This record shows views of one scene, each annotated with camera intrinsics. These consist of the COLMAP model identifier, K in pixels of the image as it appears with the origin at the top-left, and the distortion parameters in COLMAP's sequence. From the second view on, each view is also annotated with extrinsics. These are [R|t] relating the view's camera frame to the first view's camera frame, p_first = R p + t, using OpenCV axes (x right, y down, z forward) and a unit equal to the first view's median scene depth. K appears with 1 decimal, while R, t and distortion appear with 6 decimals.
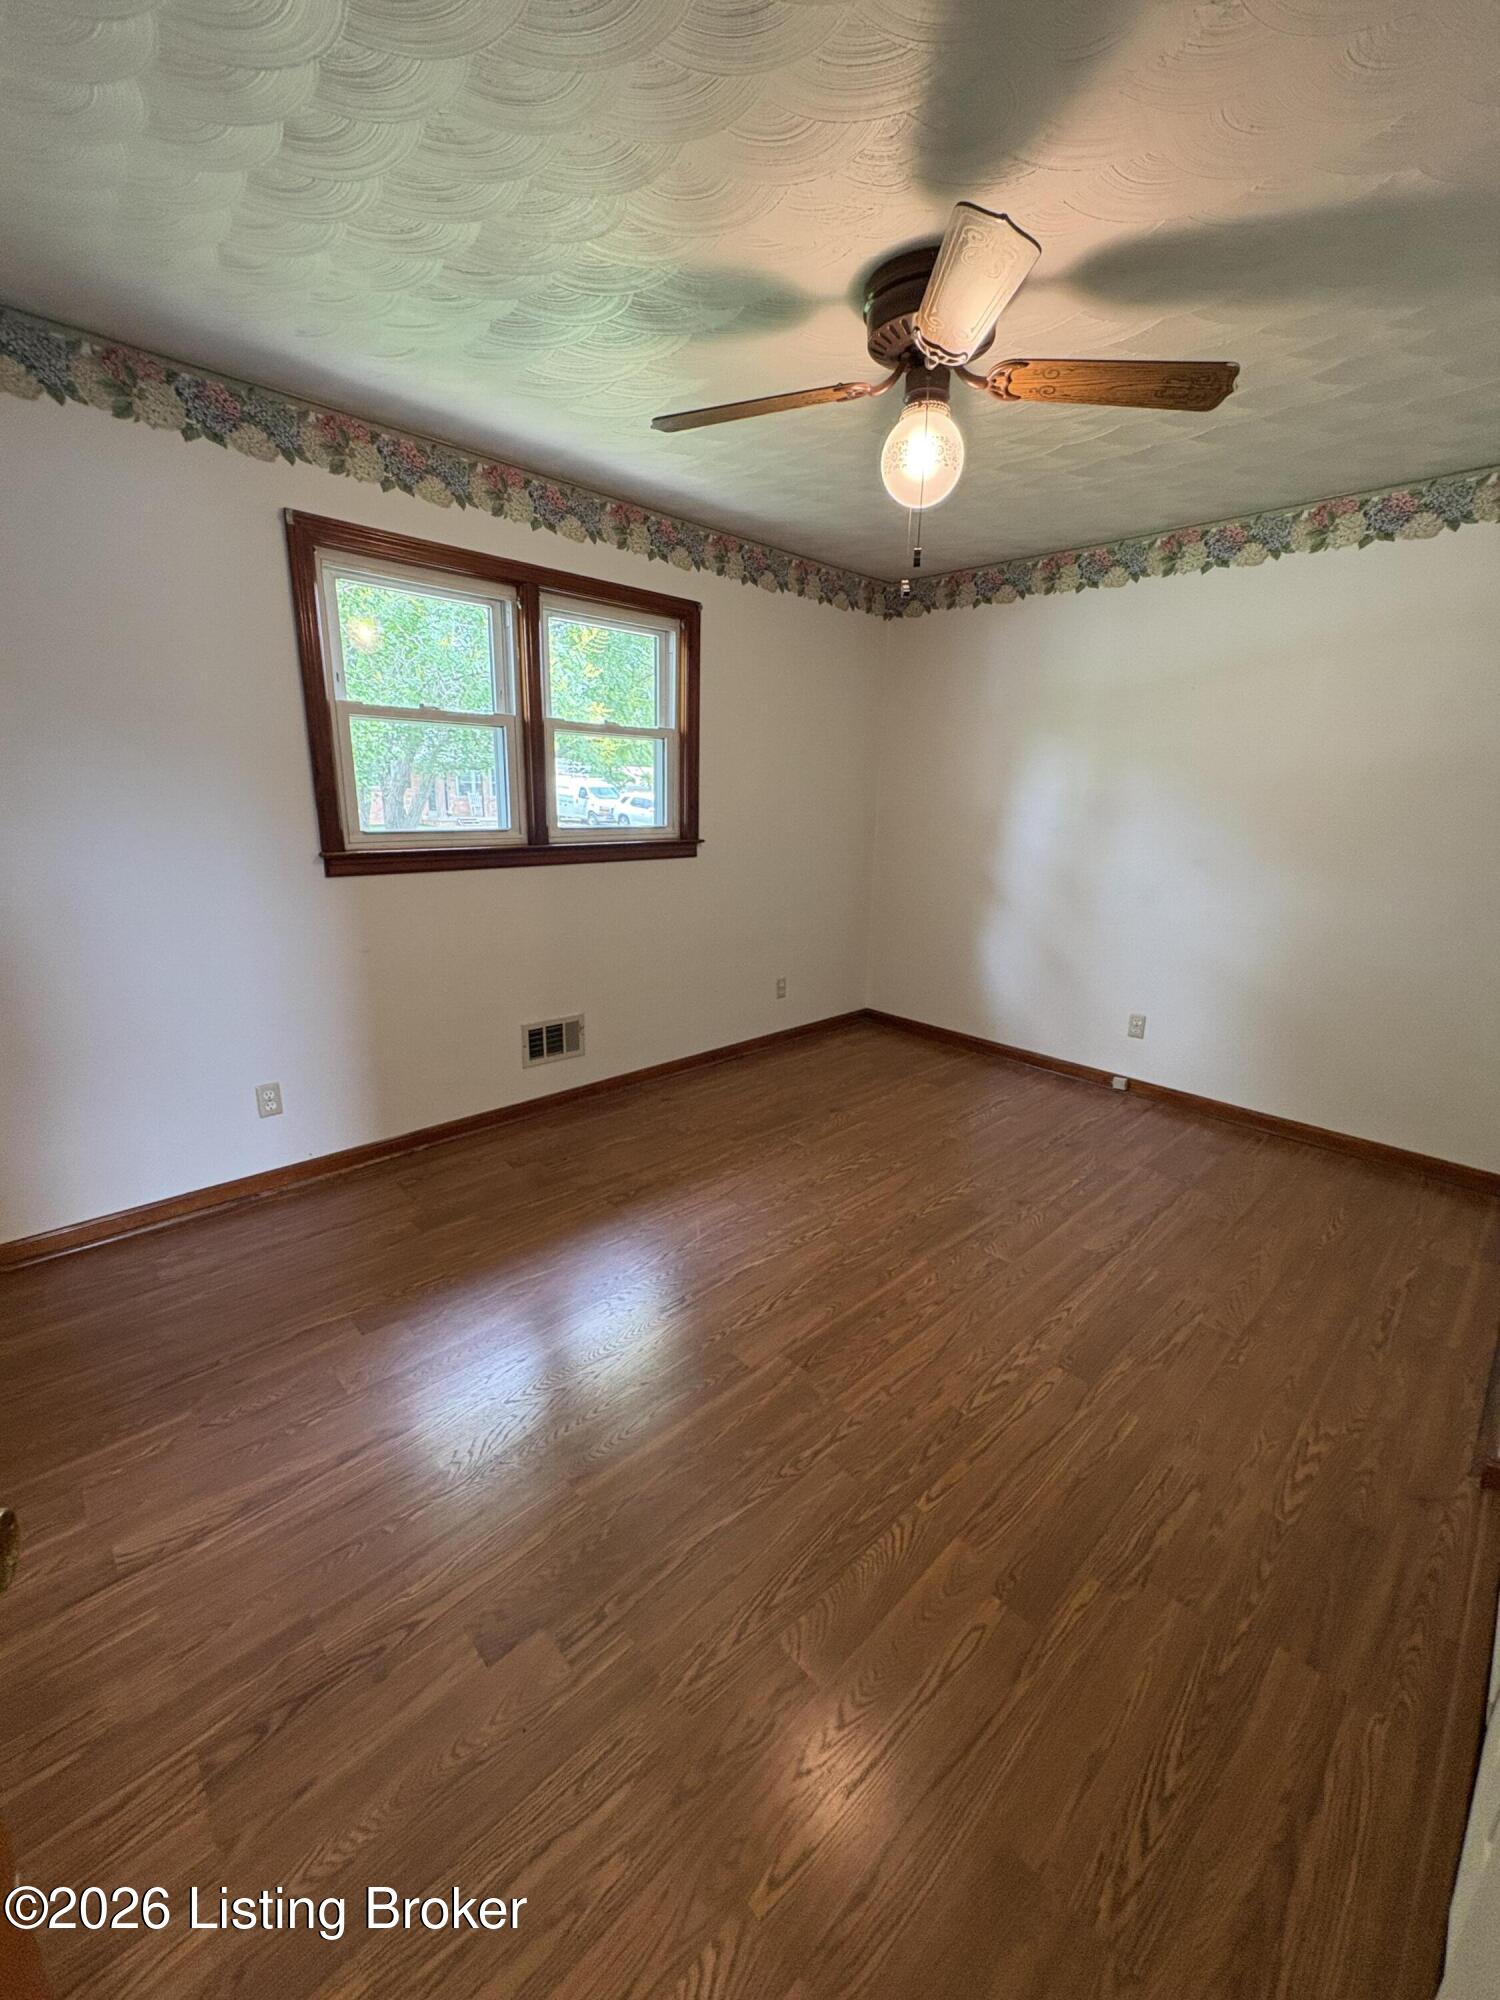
lens RADIAL K [[784.1, 0, 743.6], [0, 784.1, 996.3], [0, 0, 1]] dist [-0.003210, -0.000355]
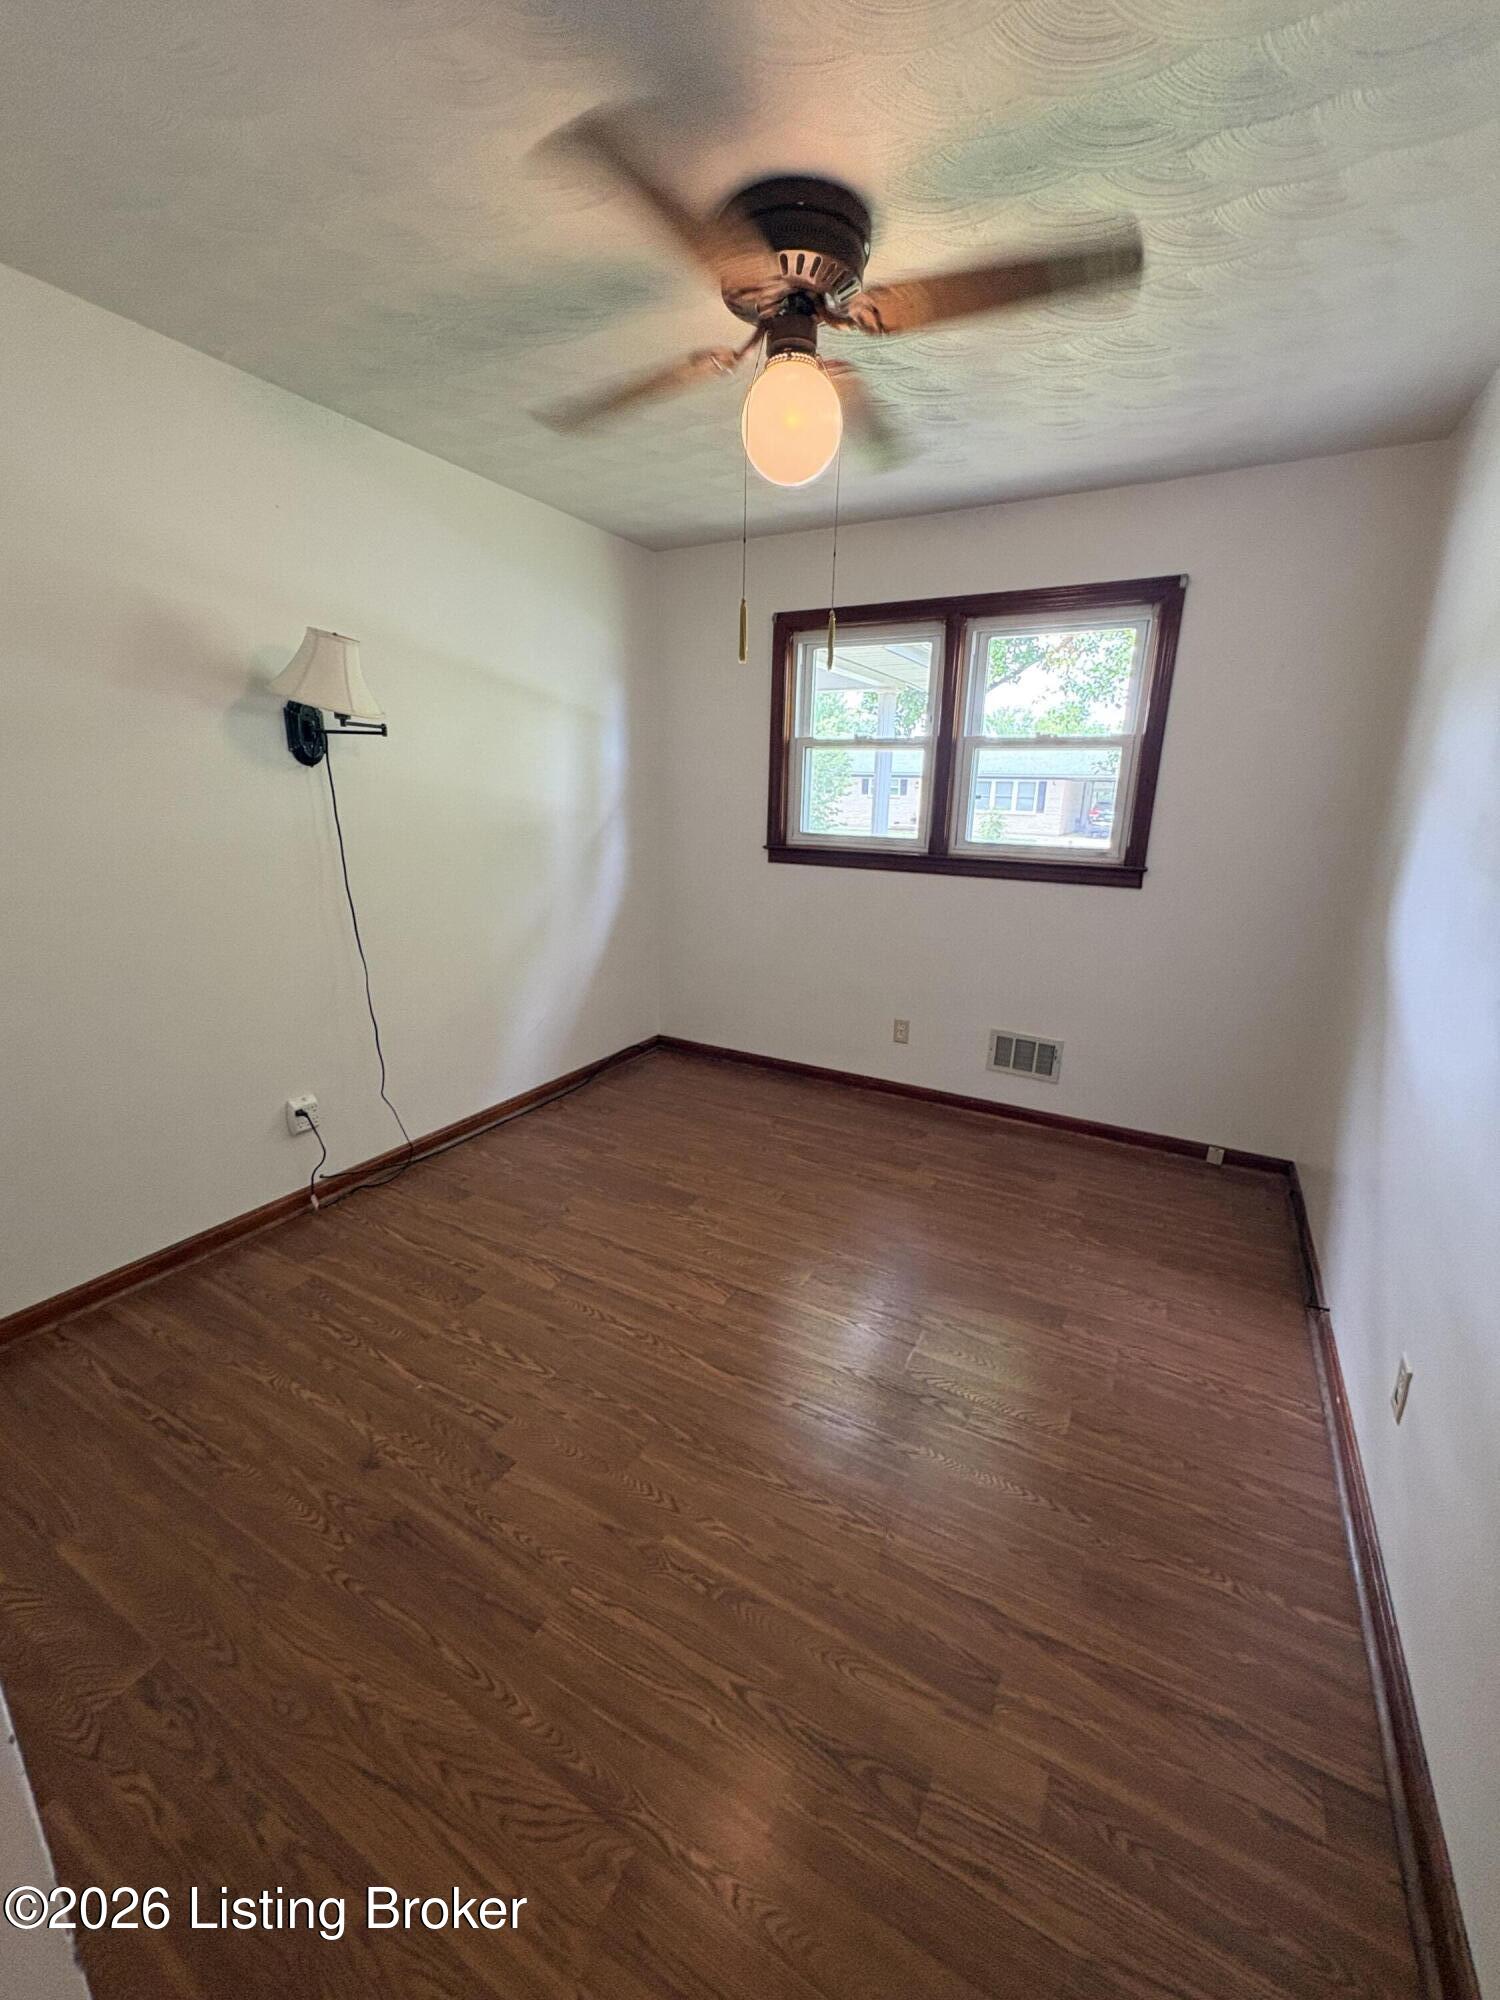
lens RADIAL K [[784.1, 0, 743.6], [0, 784.1, 996.3], [0, 0, 1]] dist [-0.003210, -0.000355]
pose [[0.290290, 0.243301, -0.925492, 0.695927], [-0.250144, 0.952805, 0.172021, -0.124182], [0.923666, 0.181570, 0.337450, 0.417456]]
